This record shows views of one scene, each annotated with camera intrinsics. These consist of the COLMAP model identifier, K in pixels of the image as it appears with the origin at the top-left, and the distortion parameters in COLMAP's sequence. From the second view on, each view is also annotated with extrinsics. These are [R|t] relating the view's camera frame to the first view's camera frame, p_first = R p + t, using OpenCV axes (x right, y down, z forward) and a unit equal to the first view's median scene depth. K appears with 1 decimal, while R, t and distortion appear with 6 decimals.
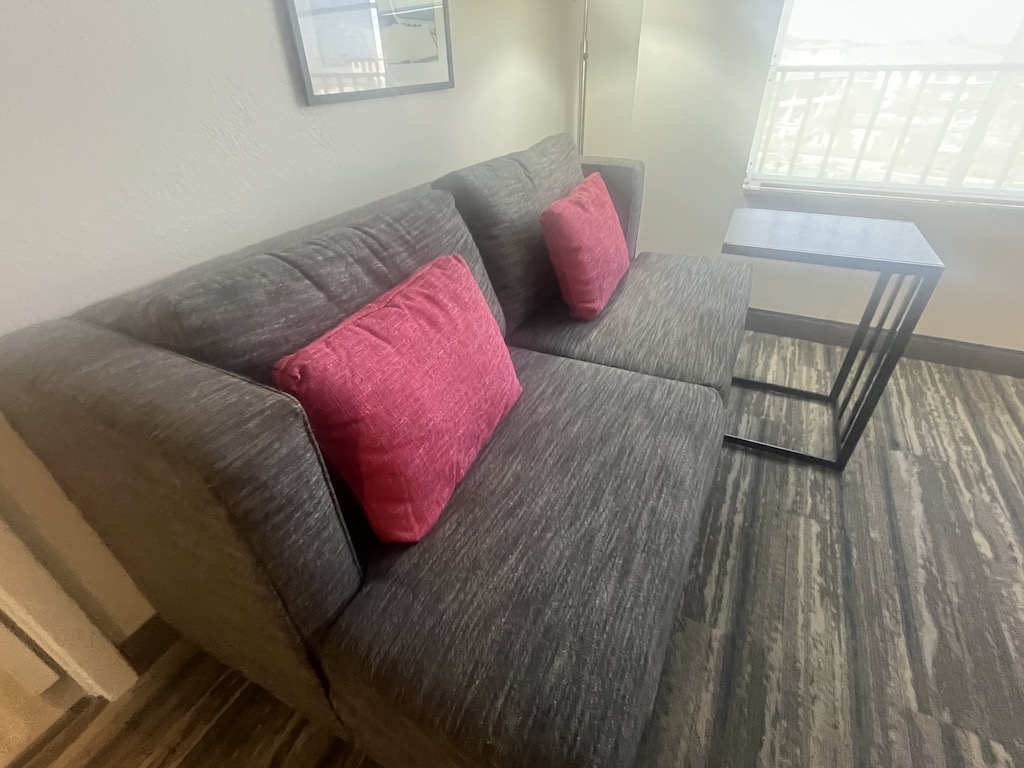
lens RADIAL K [[485.5, 0, 512.0], [0, 485.5, 384.0], [0, 0, 1]] dist [-0.004765, 0.000026]
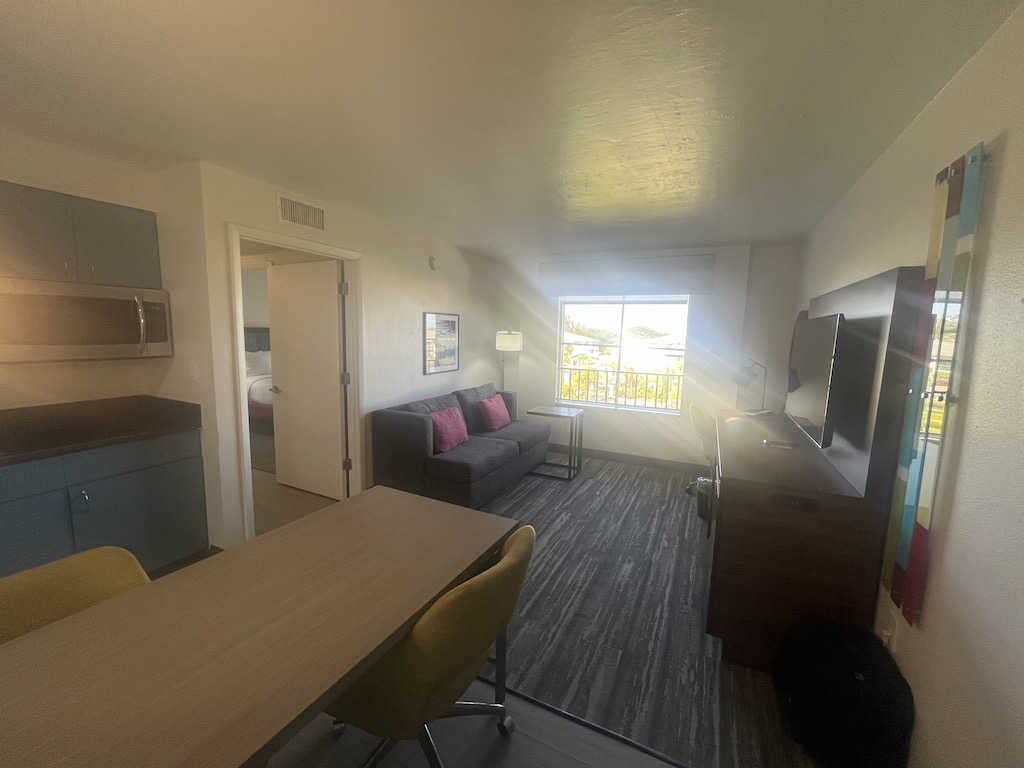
lens RADIAL K [[422.7, 0, 512.0], [0, 422.7, 384.0], [0, 0, 1]] dist [-0.000489, 0.000000]
pose [[0.998833, 0.044542, 0.018670, 0.258203], [-0.031340, 0.891889, -0.451167, 1.036344], [-0.036747, 0.450055, 0.892244, -2.082096]]
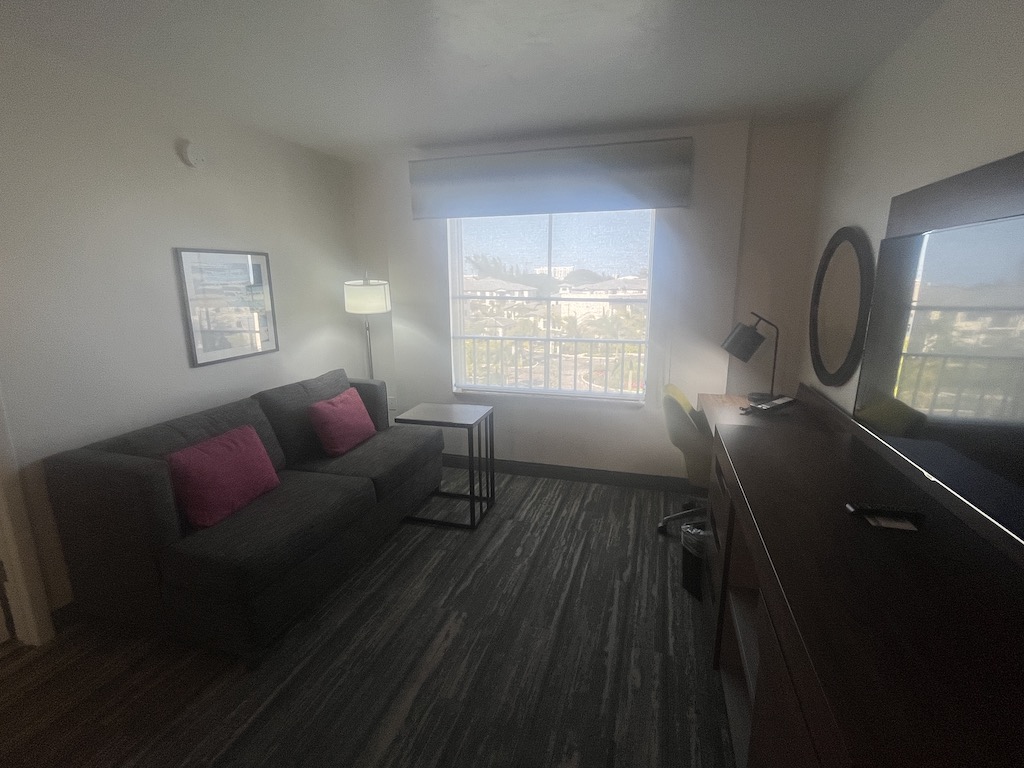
lens RADIAL K [[485.5, 0, 512.0], [0, 485.5, 384.0], [0, 0, 1]] dist [-0.004765, 0.000026]
pose [[0.986016, -0.020200, 0.165423, 0.618343], [0.080684, 0.926399, -0.367798, 0.430267], [-0.145818, 0.376002, 0.915074, -1.180678]]
